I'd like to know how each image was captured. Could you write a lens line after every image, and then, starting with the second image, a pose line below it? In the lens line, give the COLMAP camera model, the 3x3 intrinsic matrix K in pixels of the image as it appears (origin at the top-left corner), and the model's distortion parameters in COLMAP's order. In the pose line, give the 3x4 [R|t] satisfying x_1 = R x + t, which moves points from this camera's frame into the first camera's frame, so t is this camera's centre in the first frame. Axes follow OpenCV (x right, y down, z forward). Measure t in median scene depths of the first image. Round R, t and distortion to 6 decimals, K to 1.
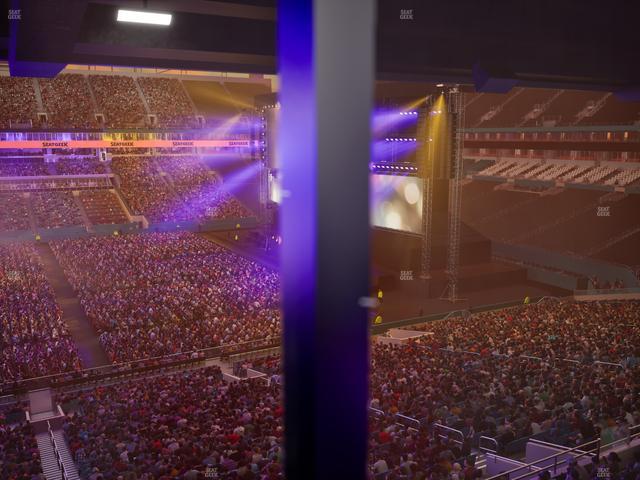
lens RADIAL K [[598.6, 0, 319.6], [0, 598.6, 238.9], [0, 0, 1]] dist [-0.003413, 0.000000]
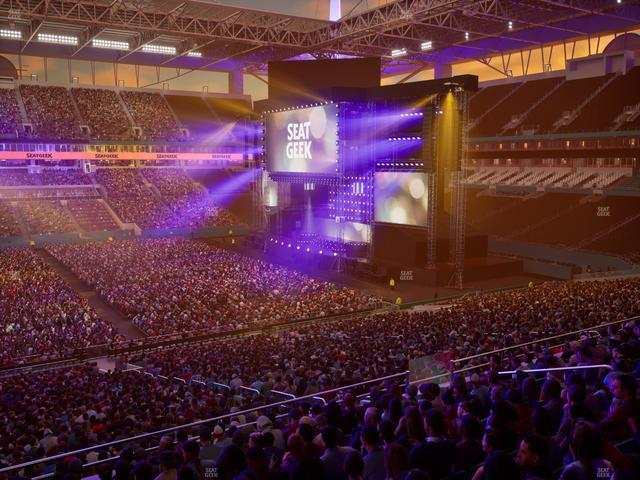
lens RADIAL K [[598.6, 0, 319.4], [0, 598.6, 239.7], [0, 0, 1]] dist [-0.003413, 0.000000]
pose [[0.997822, -0.008345, 0.065437, -0.052929], [0.010992, 0.999131, -0.040196, 0.033260], [-0.065045, 0.040828, 0.997047, -0.021275]]
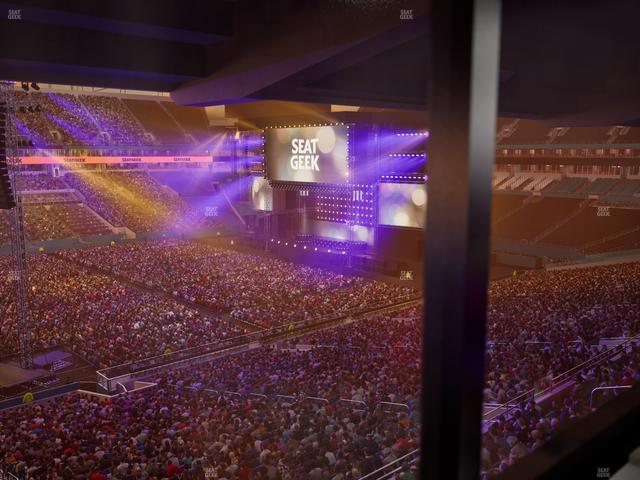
lens RADIAL K [[598.6, 0, 318.2], [0, 598.6, 239.5], [0, 0, 1]] dist [-0.003413, 0.000000]
pose [[0.971384, -0.034052, 0.235062, -0.219151], [0.040079, 0.998978, -0.020912, 0.019859], [-0.234110, 0.029735, 0.971755, -0.116404]]
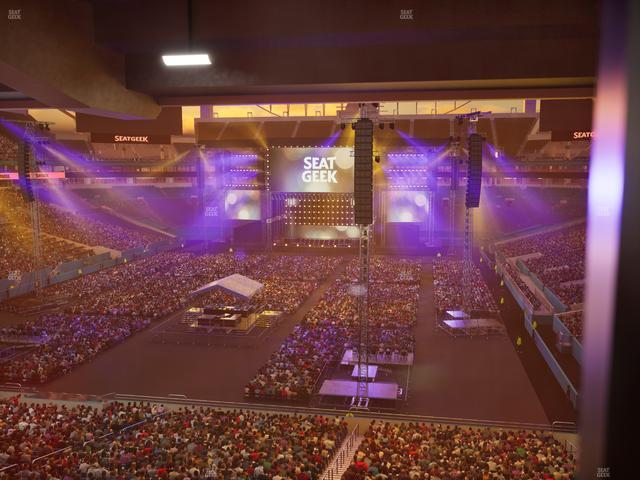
lens RADIAL K [[598.6, 0, 321.0], [0, 598.6, 241.7], [0, 0, 1]] dist [-0.003413, 0.000000]
pose [[0.622116, -0.092597, 0.777430, -0.870927], [0.130668, 0.991334, 0.013511, -0.010409], [-0.771944, 0.093180, 0.628824, 0.073064]]
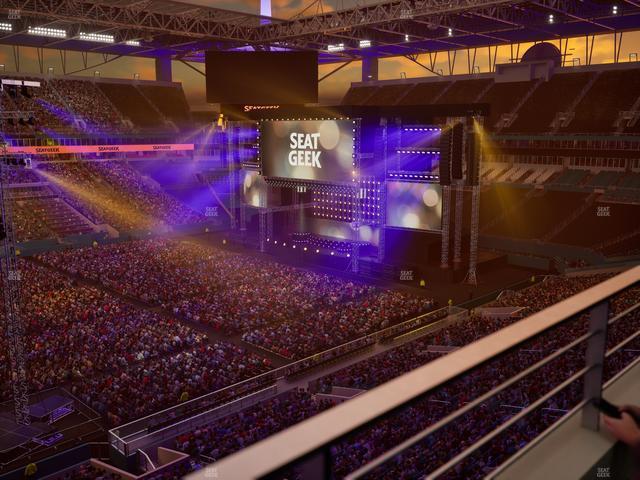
lens RADIAL K [[598.6, 0, 318.4], [0, 598.6, 240.0], [0, 0, 1]] dist [-0.003413, 0.000000]
pose [[0.958031, -0.051794, 0.281945, -0.247277], [0.048434, 0.998648, 0.018876, -0.015049], [-0.282542, -0.004428, 0.959245, -0.054720]]
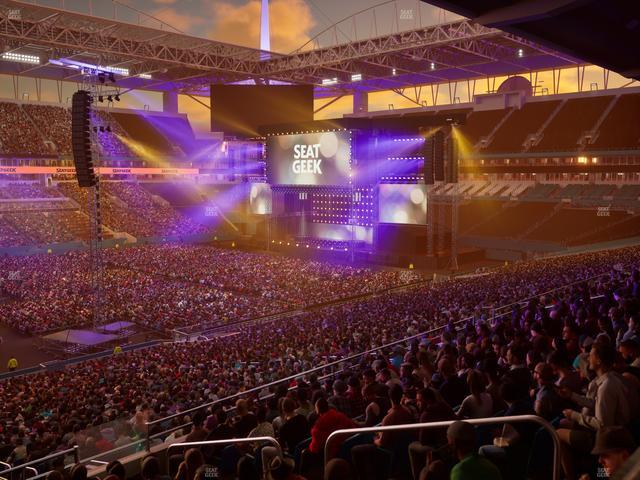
lens RADIAL K [[598.6, 0, 318.1], [0, 598.6, 240.2], [0, 0, 1]] dist [-0.003413, 0.000000]
pose [[0.952483, -0.032086, 0.302897, -0.299567], [0.051110, 0.997173, -0.055088, 0.055683], [-0.300273, 0.067951, 0.951430, -0.152347]]
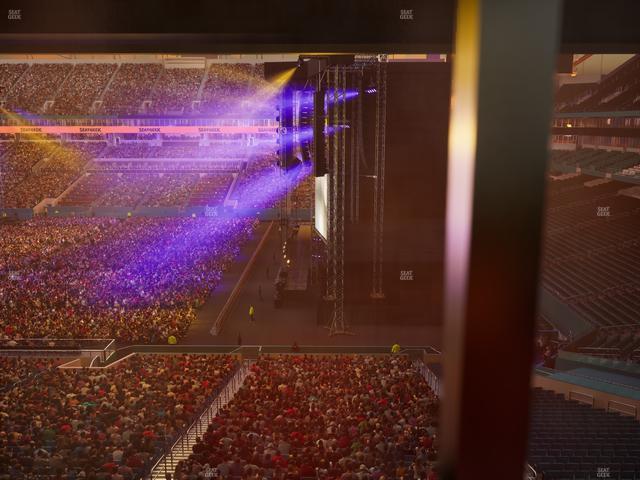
lens RADIAL K [[598.6, 0, 321.3], [0, 598.6, 239.5], [0, 0, 1]] dist [-0.003413, 0.000000]
pose [[0.875386, 0.091941, -0.474602, 0.329821], [-0.080841, 0.995764, 0.043794, -0.029411], [0.476618, 0.000031, 0.879111, 0.175407]]
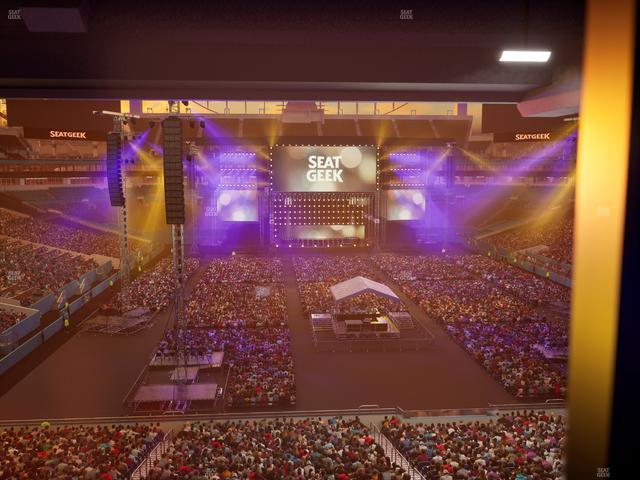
lens RADIAL K [[598.6, 0, 319.2], [0, 598.6, 240.2], [0, 0, 1]] dist [-0.003413, 0.000000]
pose [[0.402327, -0.107814, 0.909126, -1.007466], [0.153420, 0.986938, 0.049146, -0.052823], [-0.902549, 0.119705, 0.413612, 0.322845]]
